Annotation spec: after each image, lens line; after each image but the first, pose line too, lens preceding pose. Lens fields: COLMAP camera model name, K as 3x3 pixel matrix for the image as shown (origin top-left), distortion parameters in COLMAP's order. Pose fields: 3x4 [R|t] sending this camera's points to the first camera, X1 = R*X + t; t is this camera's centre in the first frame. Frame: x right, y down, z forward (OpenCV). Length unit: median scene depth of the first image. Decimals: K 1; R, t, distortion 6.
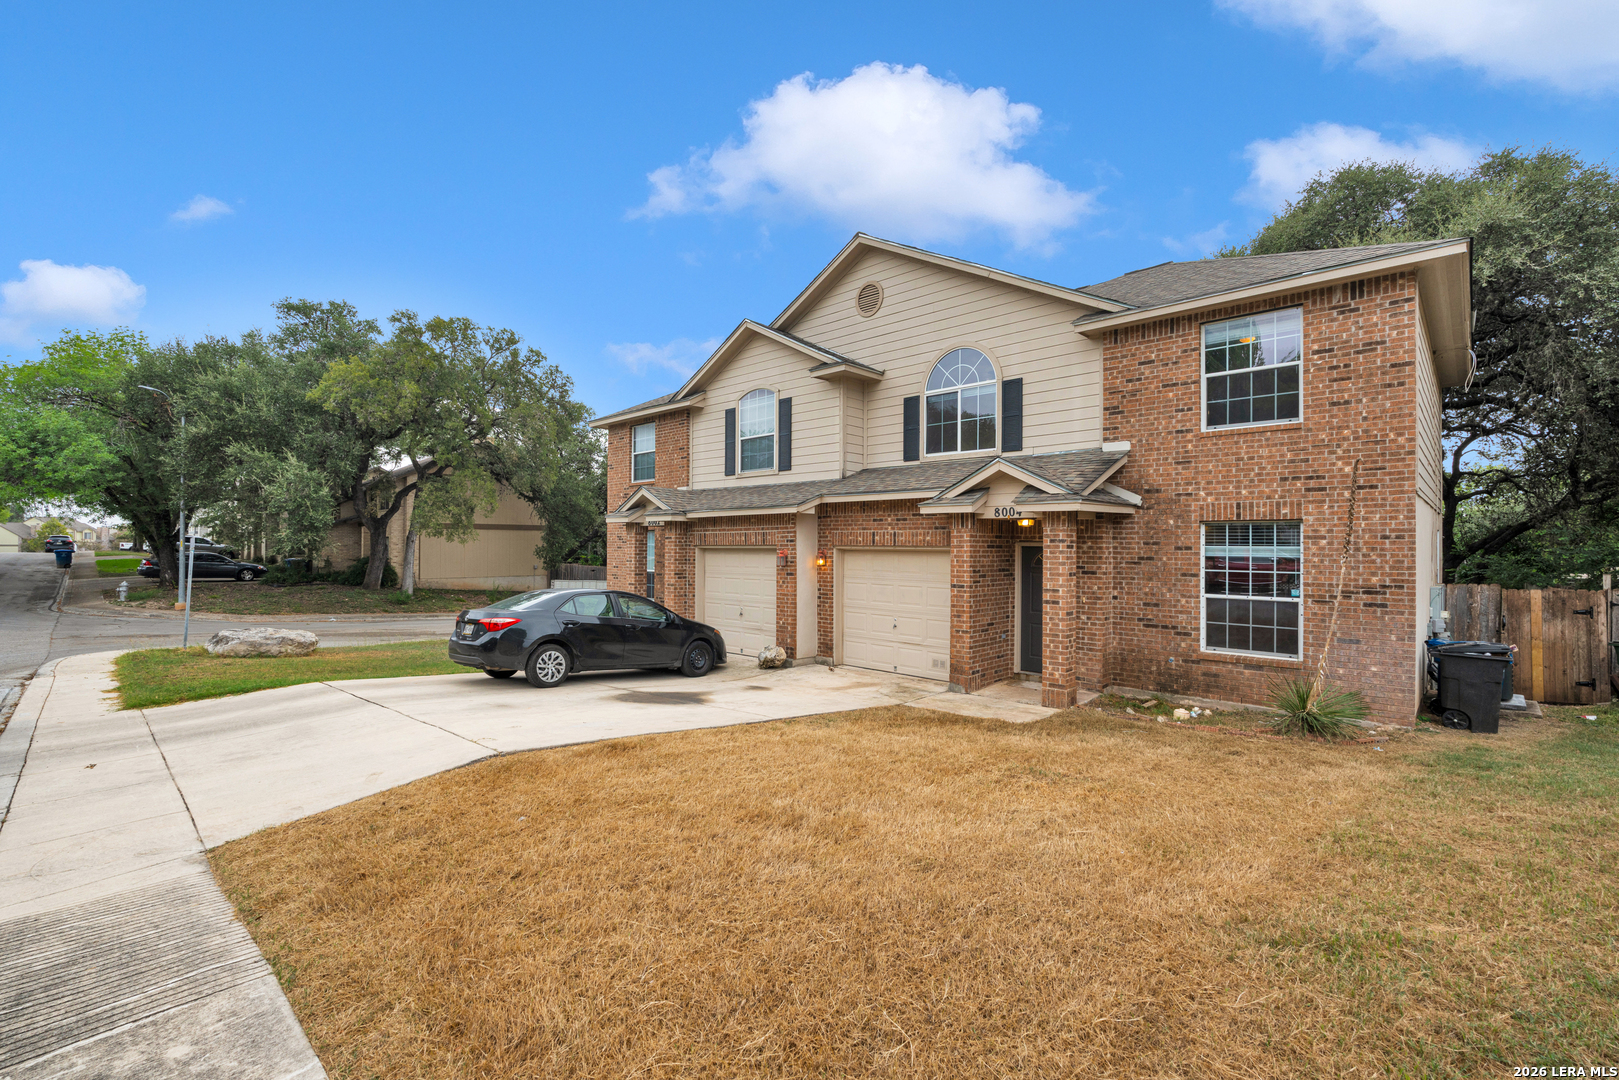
lens RADIAL K [[711.7, 0, 799.1], [0, 711.7, 544.2], [0, 0, 1]] dist [-0.006268, -0.000455]
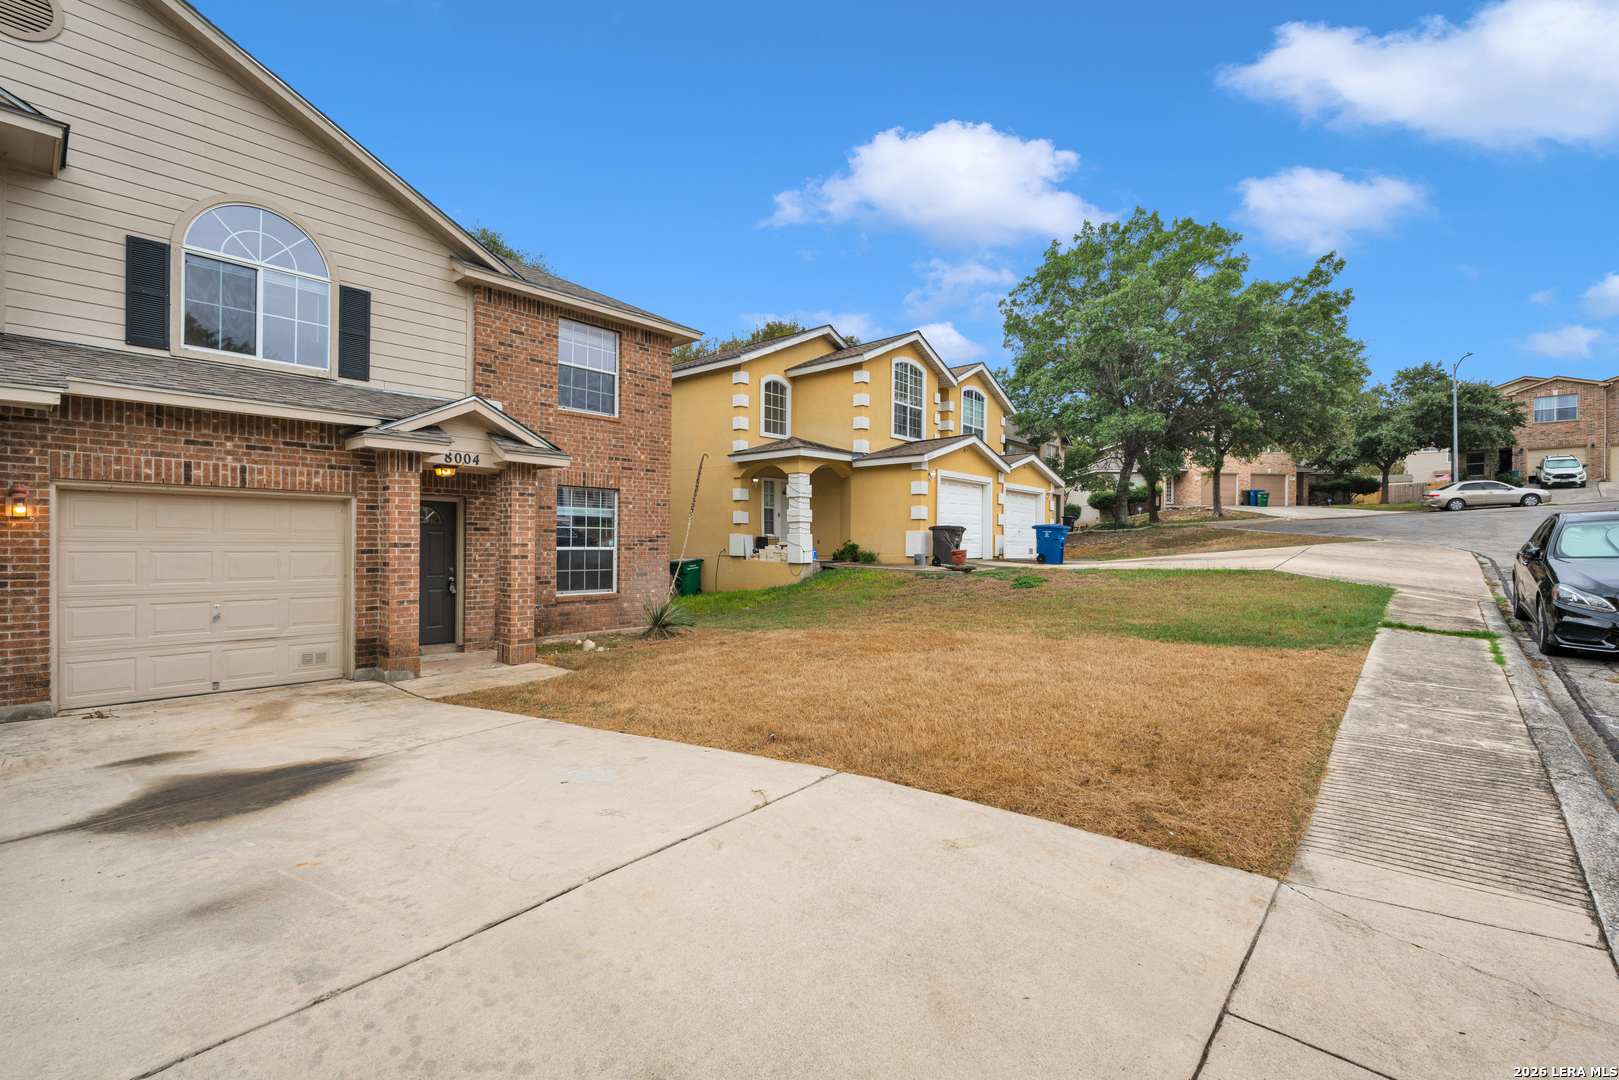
lens RADIAL K [[726.0, 0, 809.5], [0, 726.0, 540.0], [0, 0, 1]] dist [-0.005091, -0.000211]
pose [[-0.057330, -0.004293, 0.998346, -0.554830], [-0.011327, 0.999929, 0.003650, 0.041951], [-0.998291, -0.011099, -0.057374, 0.551931]]
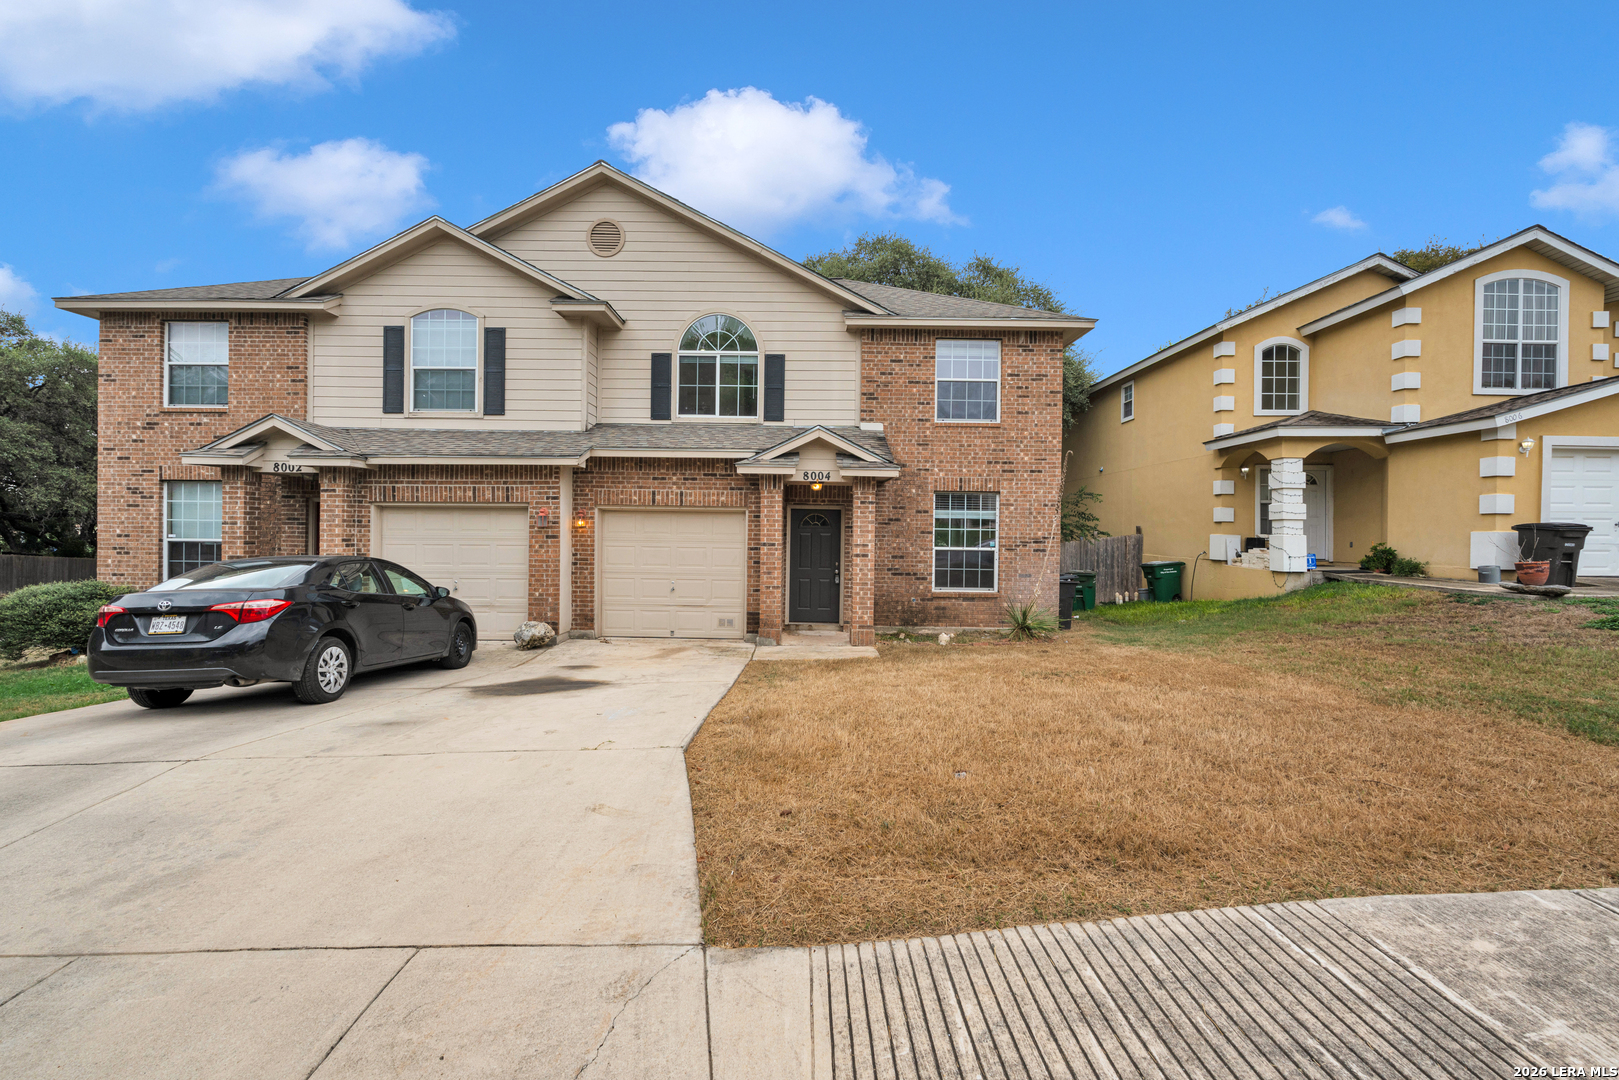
lens RADIAL K [[719.7, 0, 798.0], [0, 719.7, 536.8], [0, 0, 1]] dist [-0.010199, 0.000040]
pose [[0.720002, -0.002831, 0.693966, -0.445638], [-0.010534, 0.999832, 0.015009, 0.028963], [-0.693892, -0.018117, 0.719851, 0.190427]]
